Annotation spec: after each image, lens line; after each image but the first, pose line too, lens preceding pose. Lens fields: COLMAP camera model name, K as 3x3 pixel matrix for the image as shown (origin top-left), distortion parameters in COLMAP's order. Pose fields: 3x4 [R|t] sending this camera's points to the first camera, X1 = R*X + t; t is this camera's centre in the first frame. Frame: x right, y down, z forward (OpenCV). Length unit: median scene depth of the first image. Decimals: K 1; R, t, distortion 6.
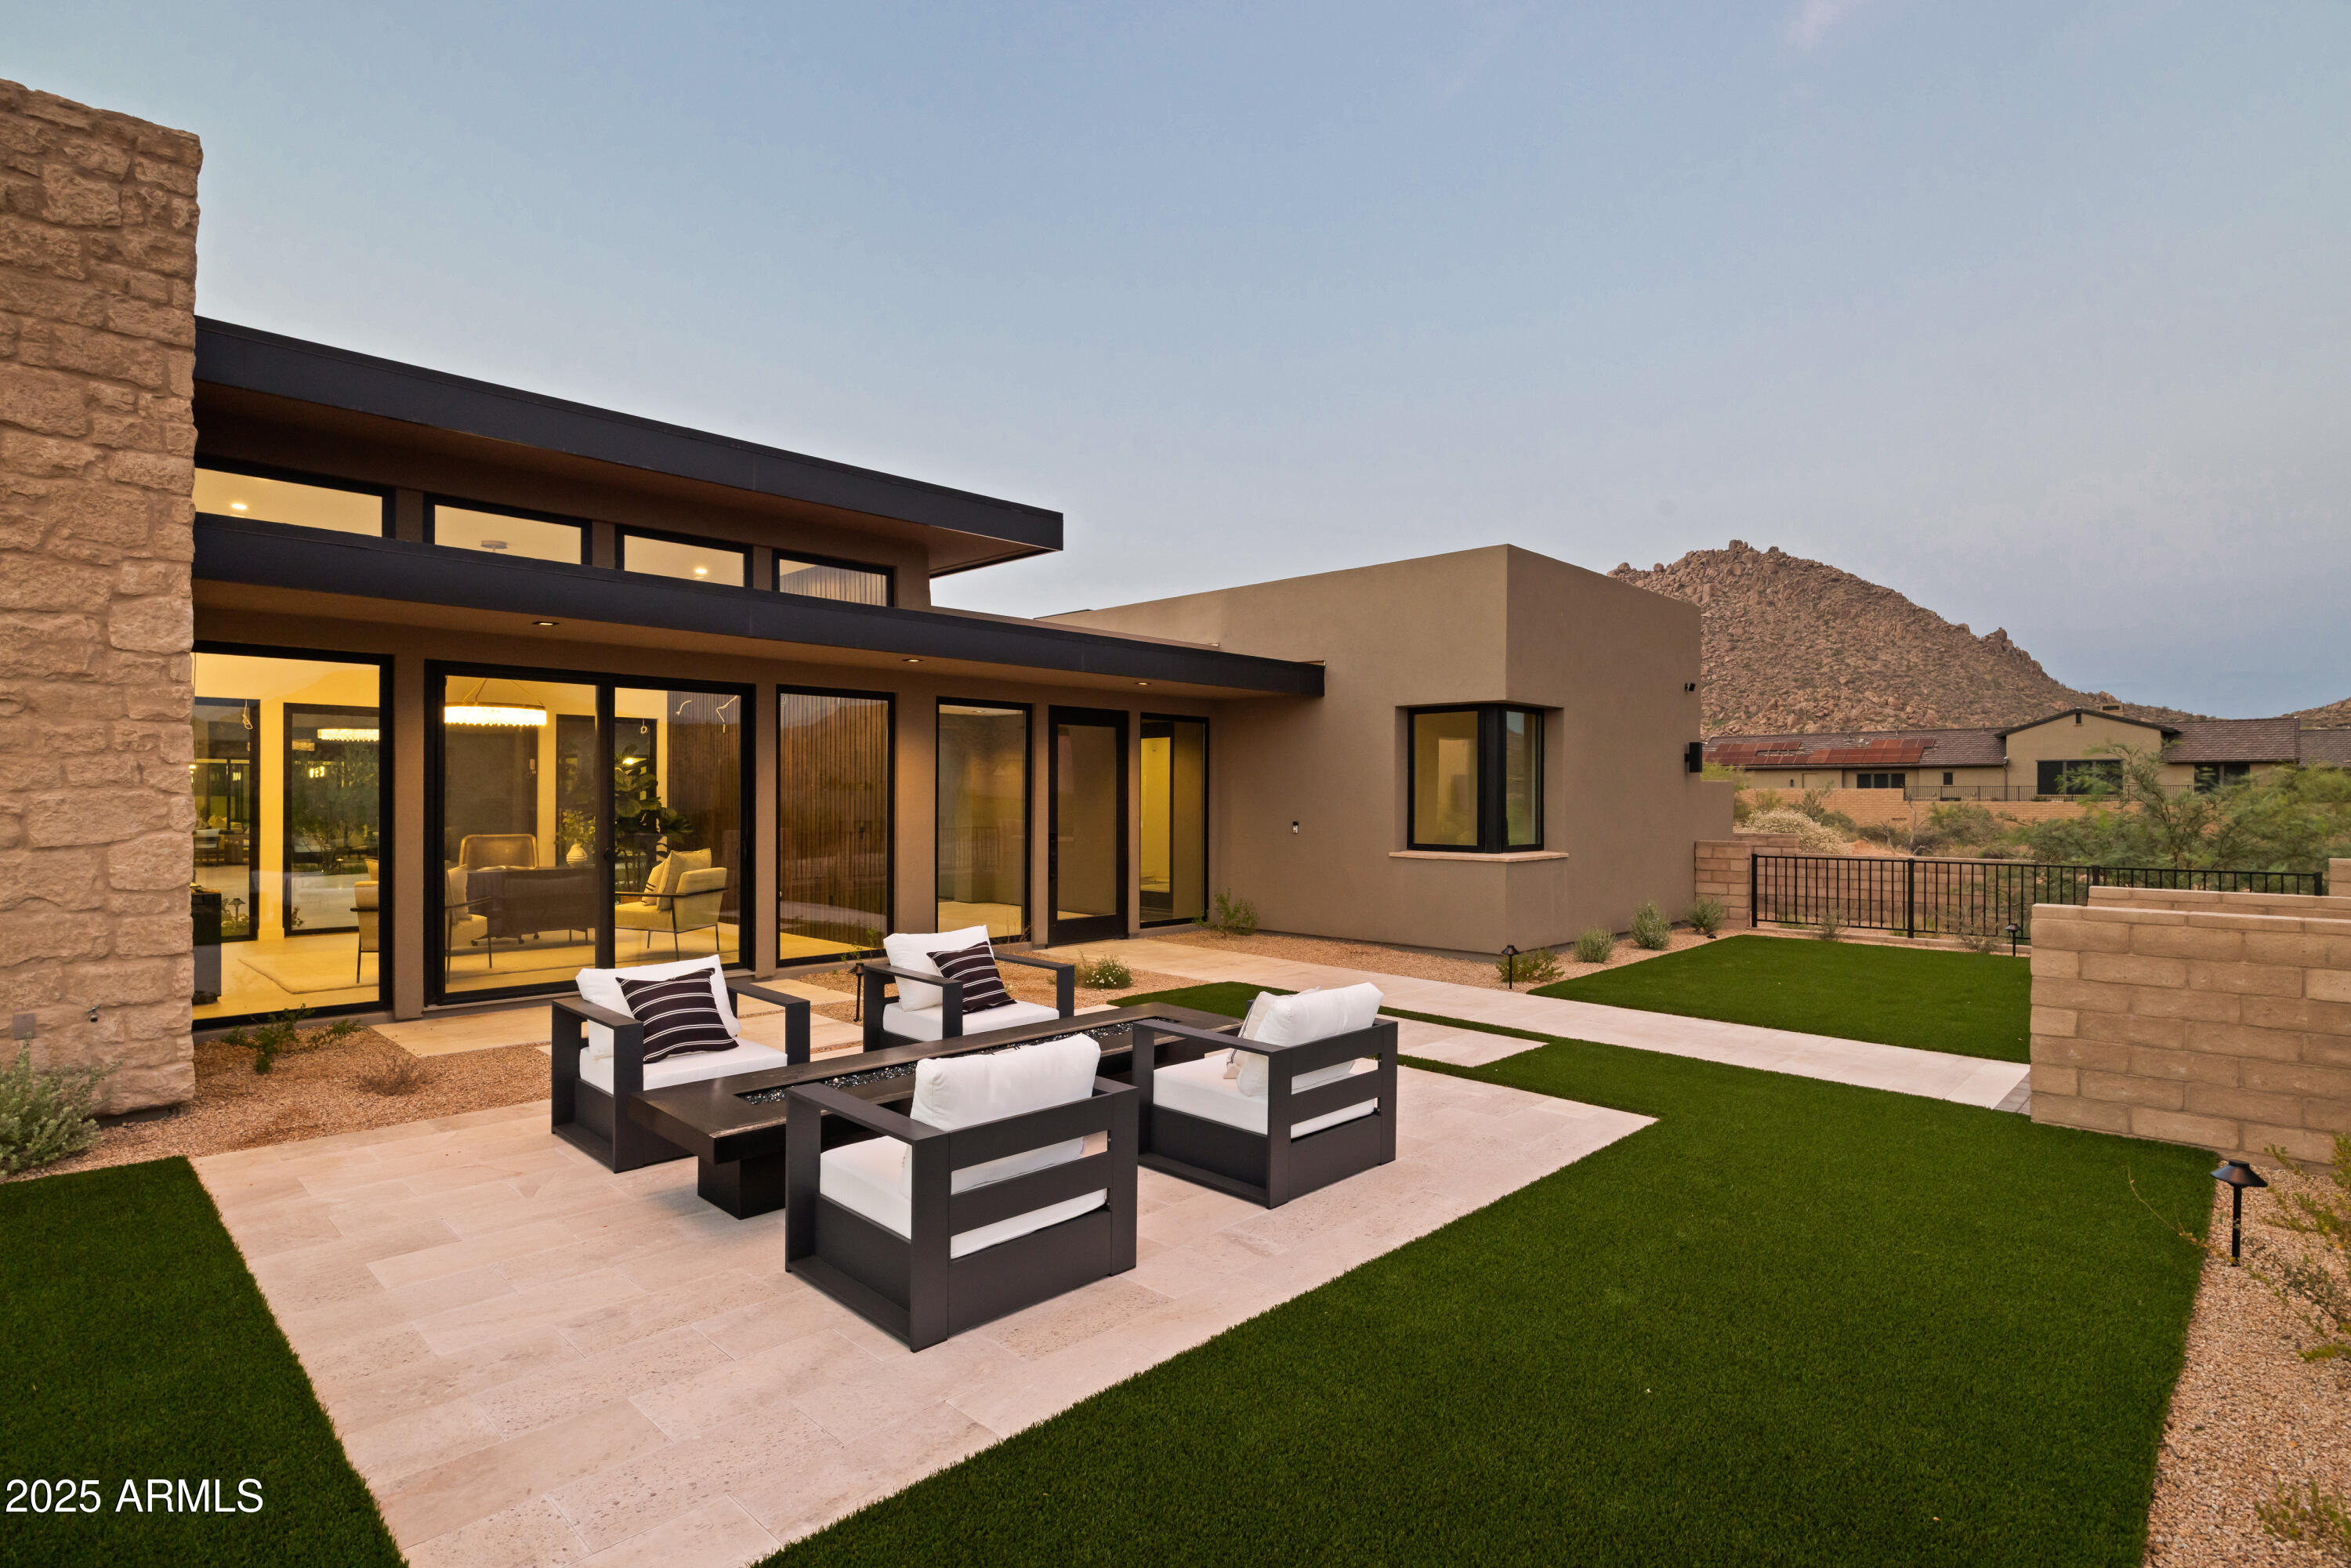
lens RADIAL K [[1192.5, 0, 1177.8], [0, 1192.5, 790.7], [0, 0, 1]] dist [-0.007022, -0.000951]
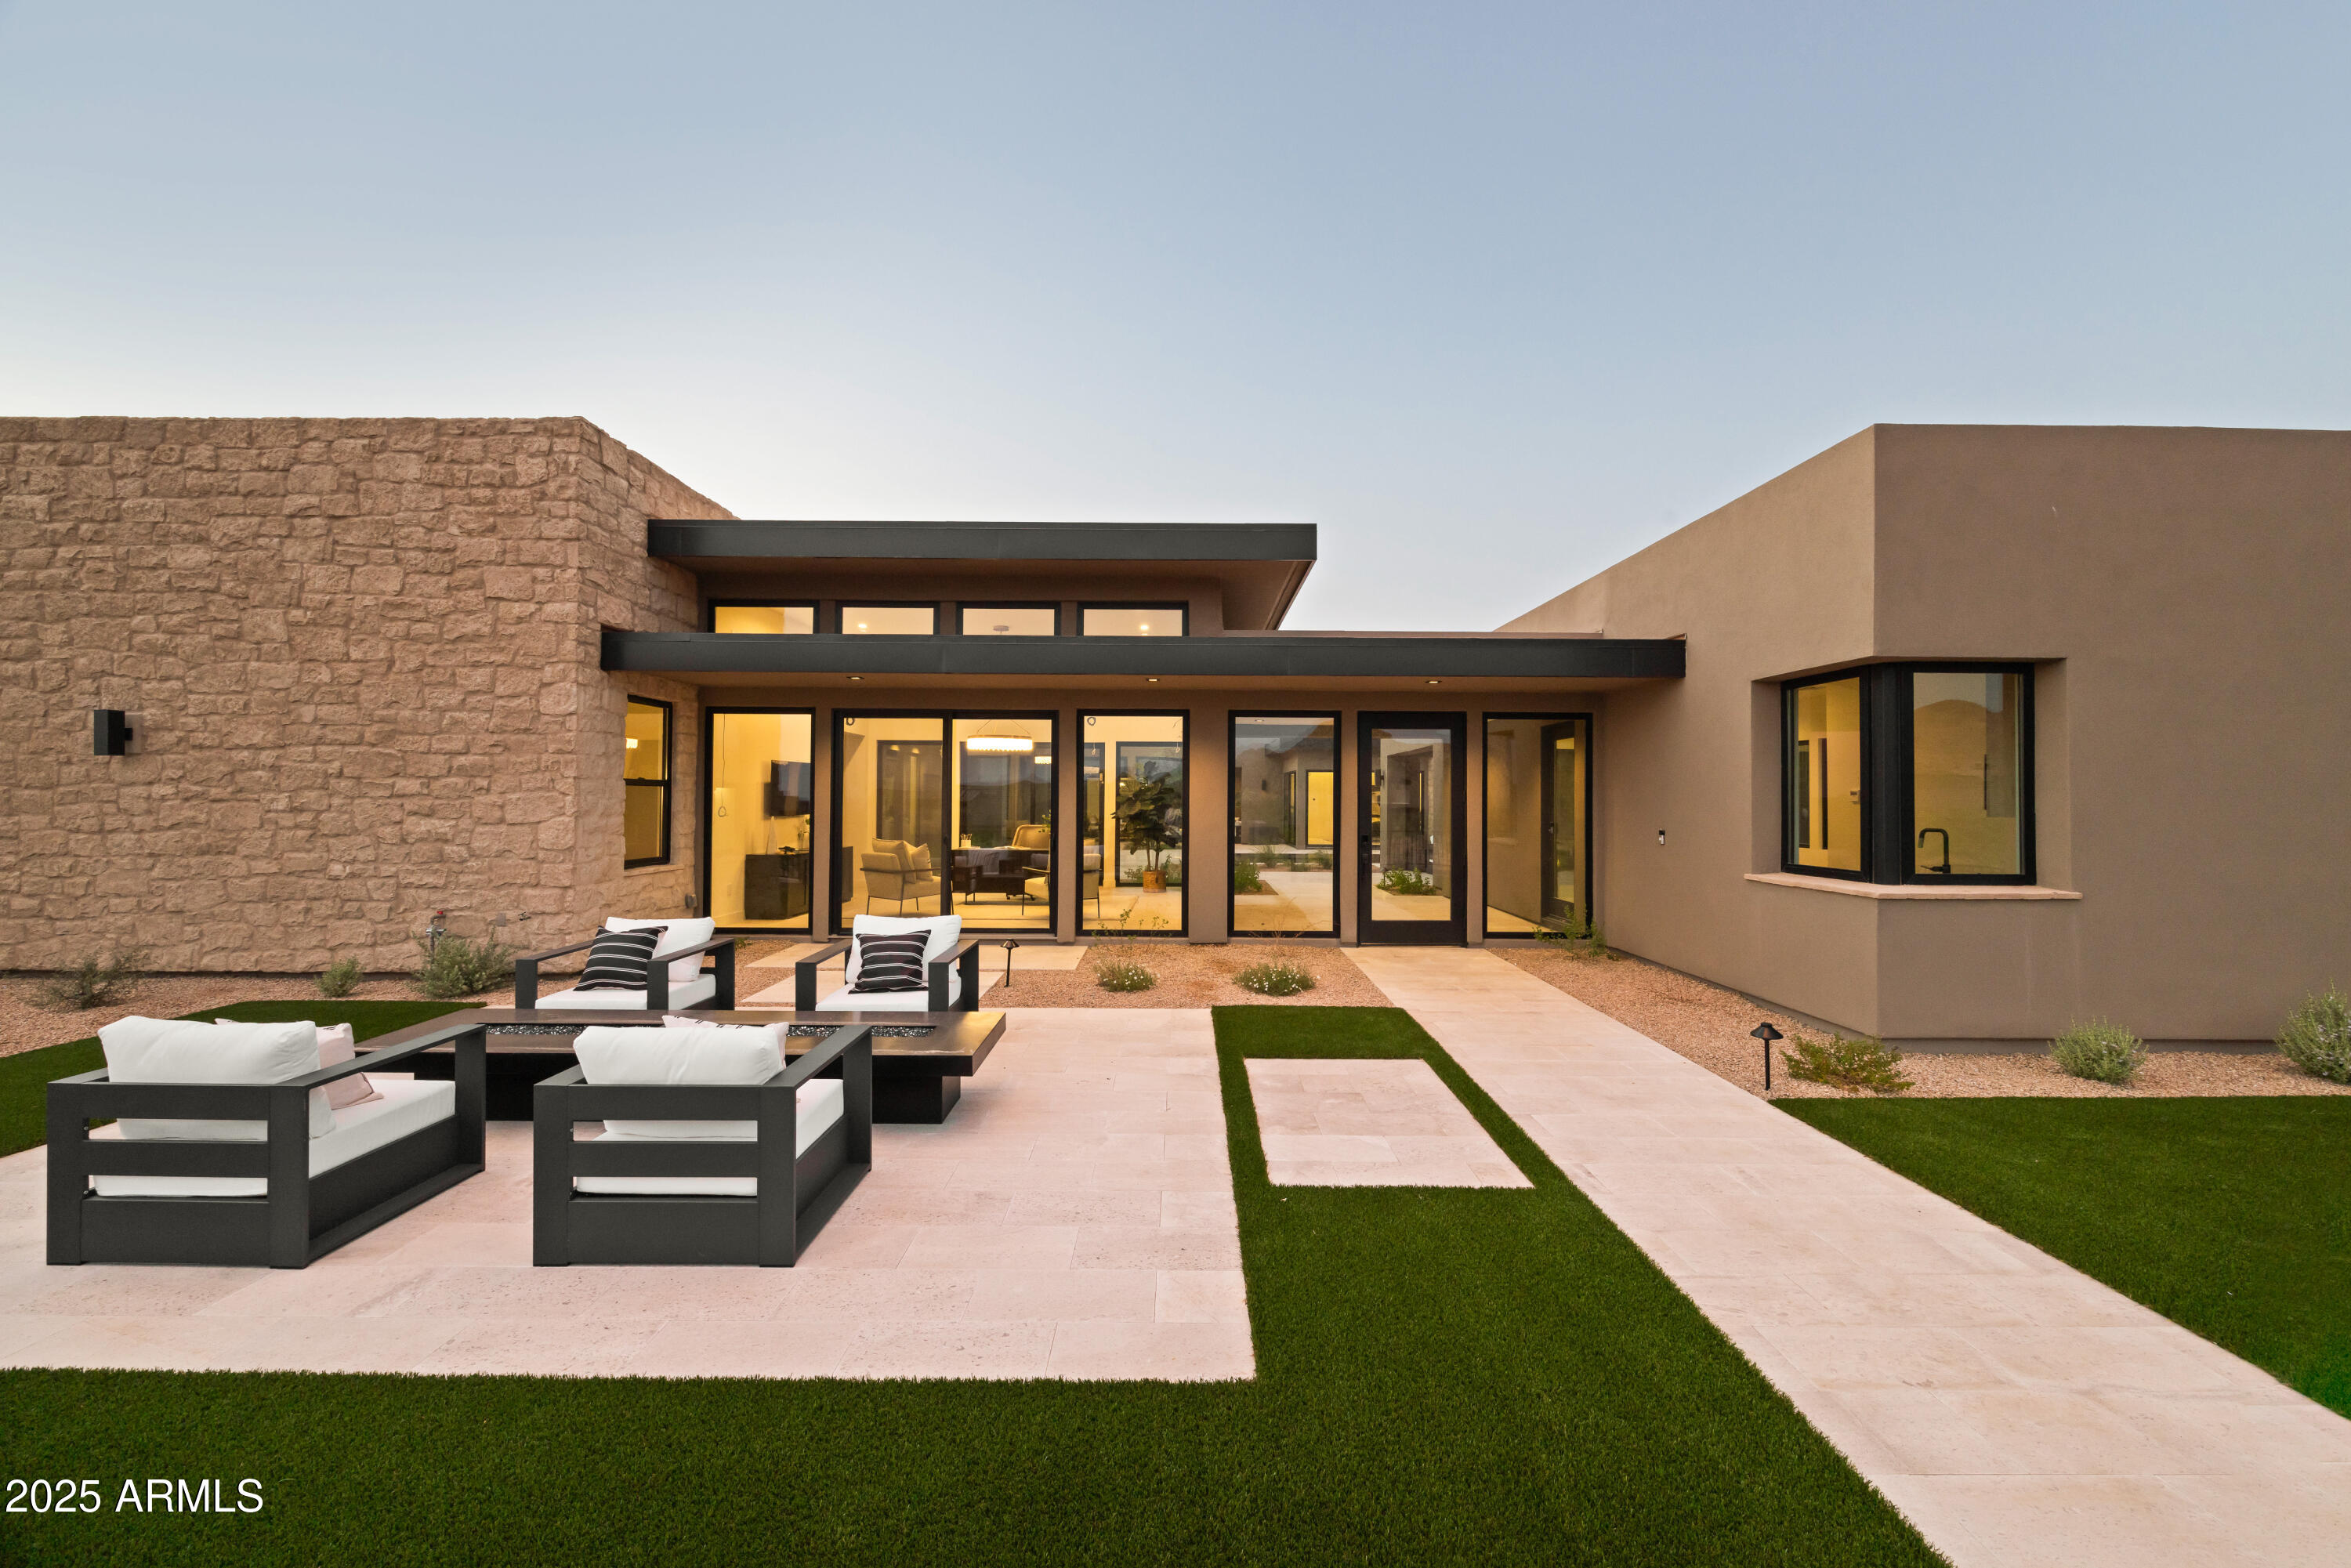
lens RADIAL K [[897.8, 0, 1170.4], [0, 897.8, 787.2], [0, 0, 1]] dist [-0.000956, -0.001255]
pose [[0.689909, -0.008873, -0.723842, 0.399117], [-0.000034, 0.999924, -0.012290, 0.004227], [0.723896, 0.008503, 0.689857, 0.401344]]
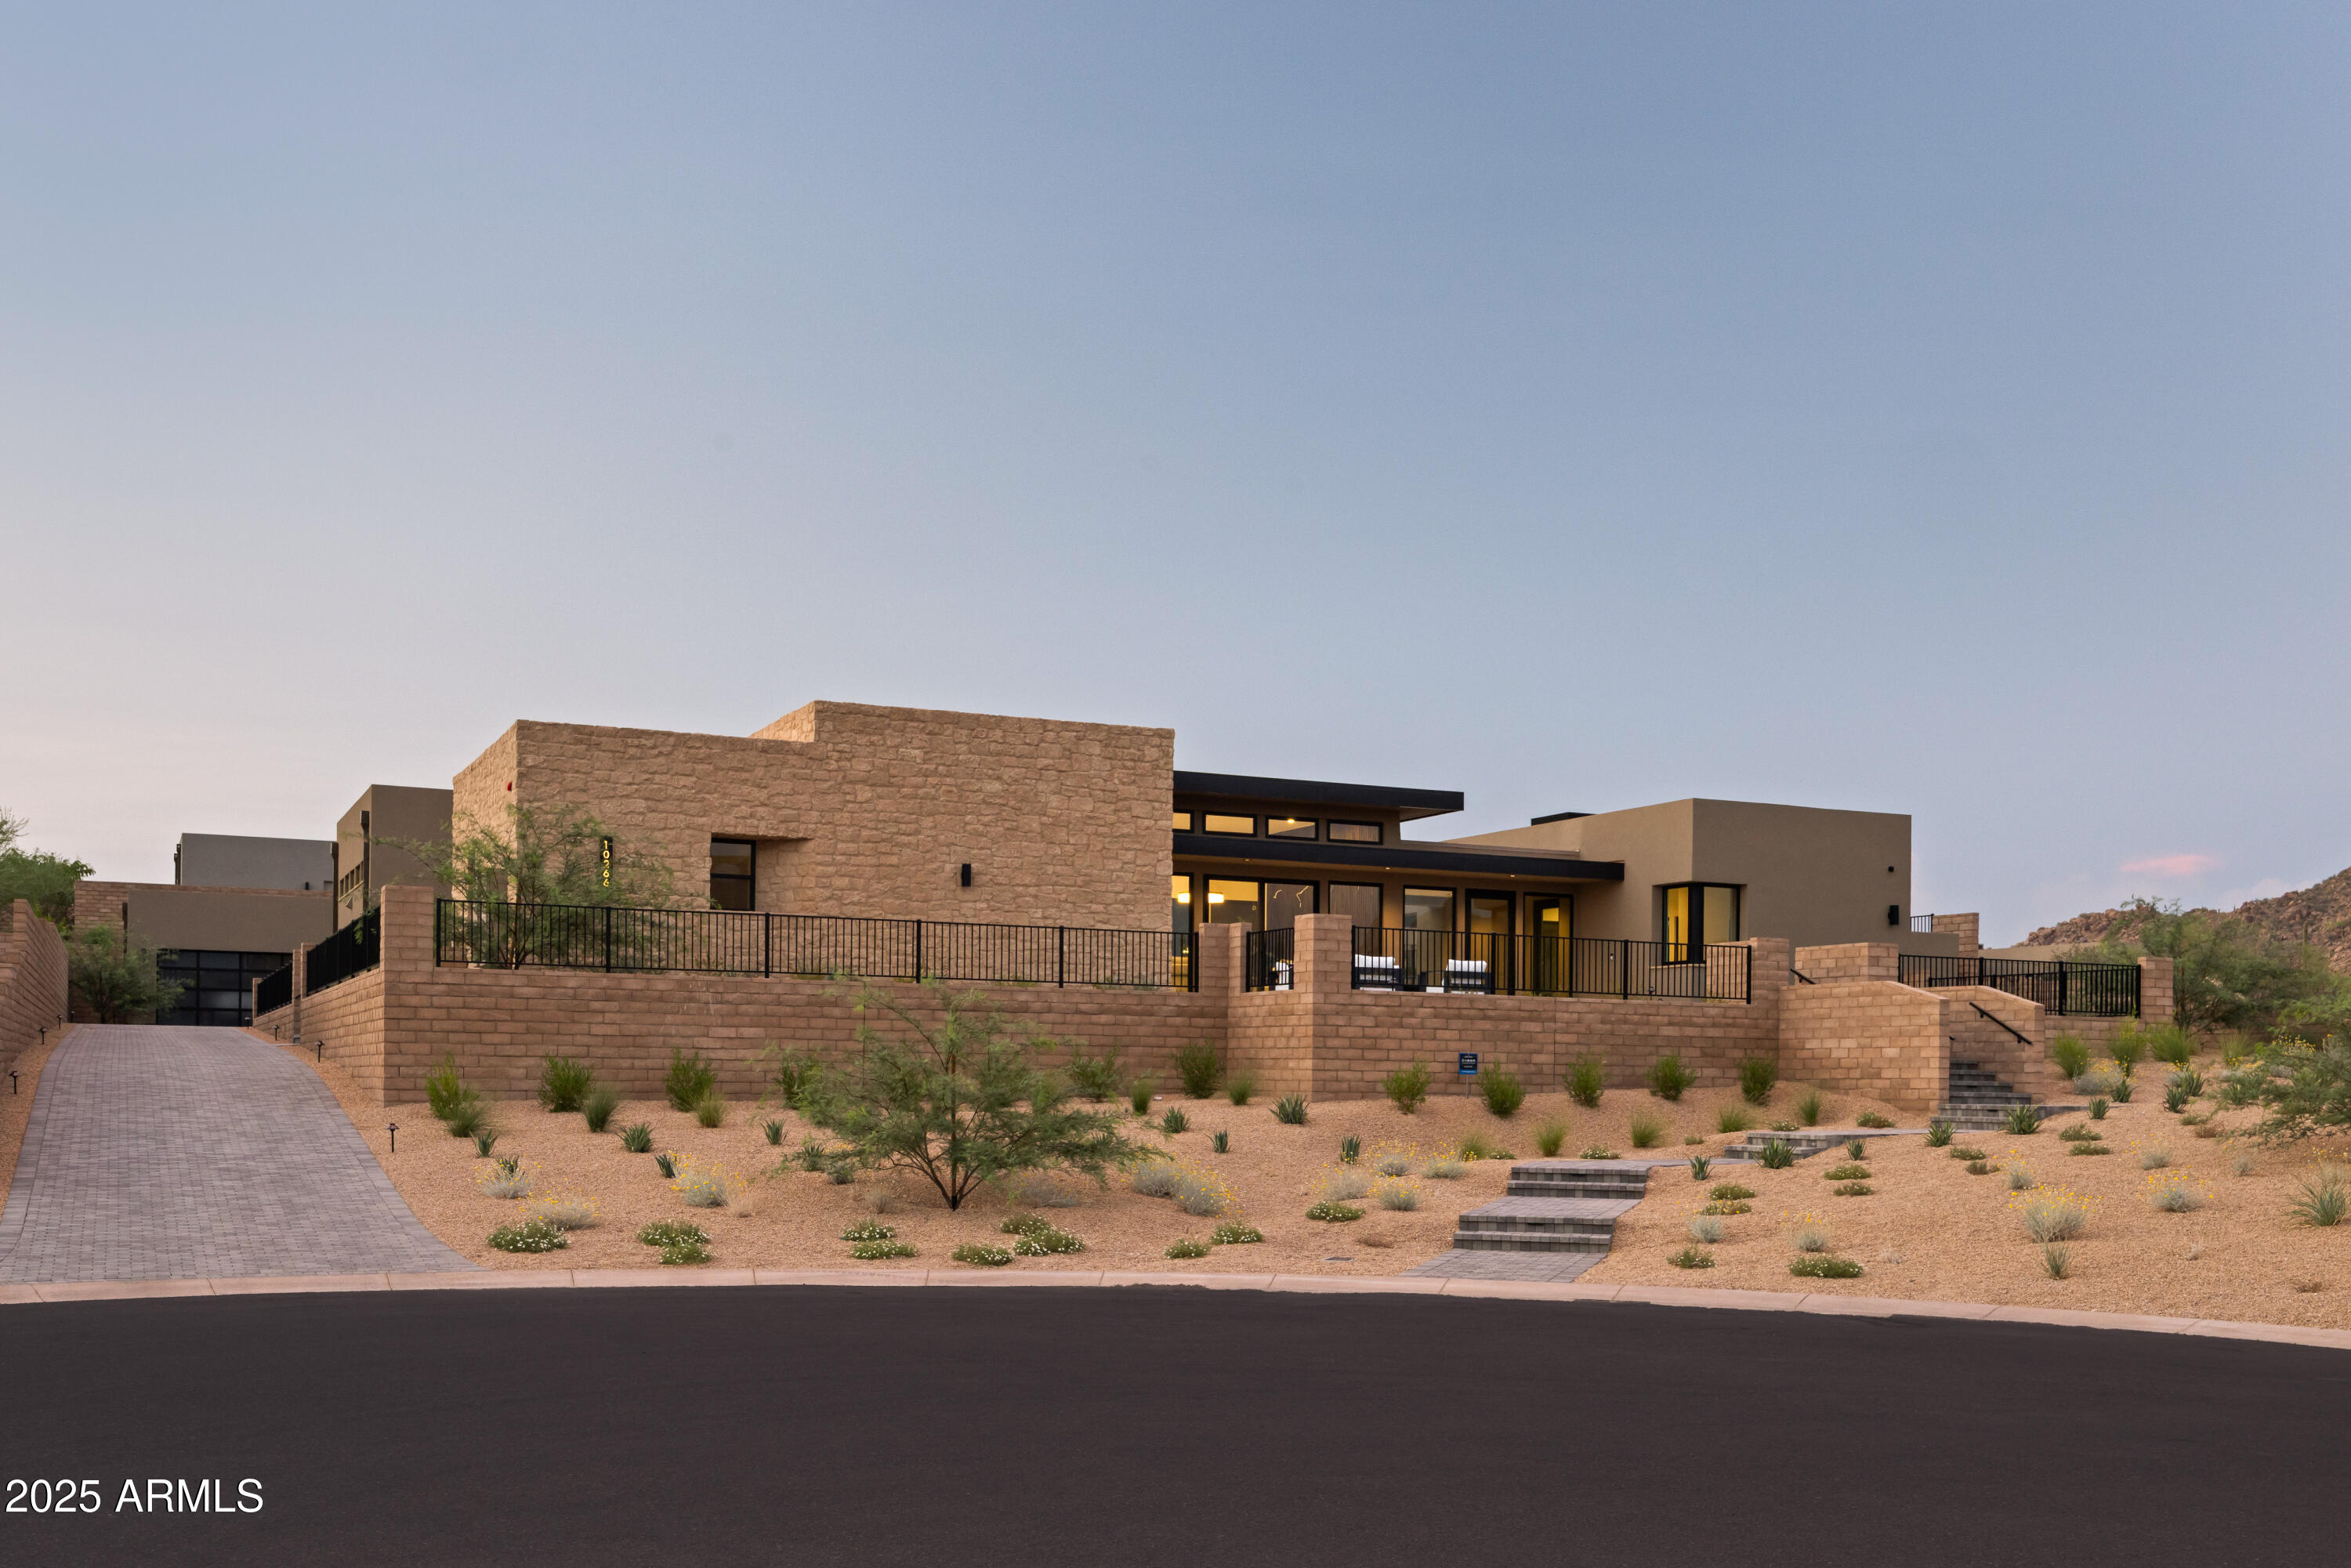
lens RADIAL K [[2362.4, 0, 1189.2], [0, 2362.4, 803.8], [0, 0, 1]] dist [-0.008690, 0.000000]
pose [[0.931268, -0.031707, -0.362953, 0.980510], [-0.010193, 0.993548, -0.112950, 0.257258], [0.364192, 0.108886, 0.924937, -3.043932]]
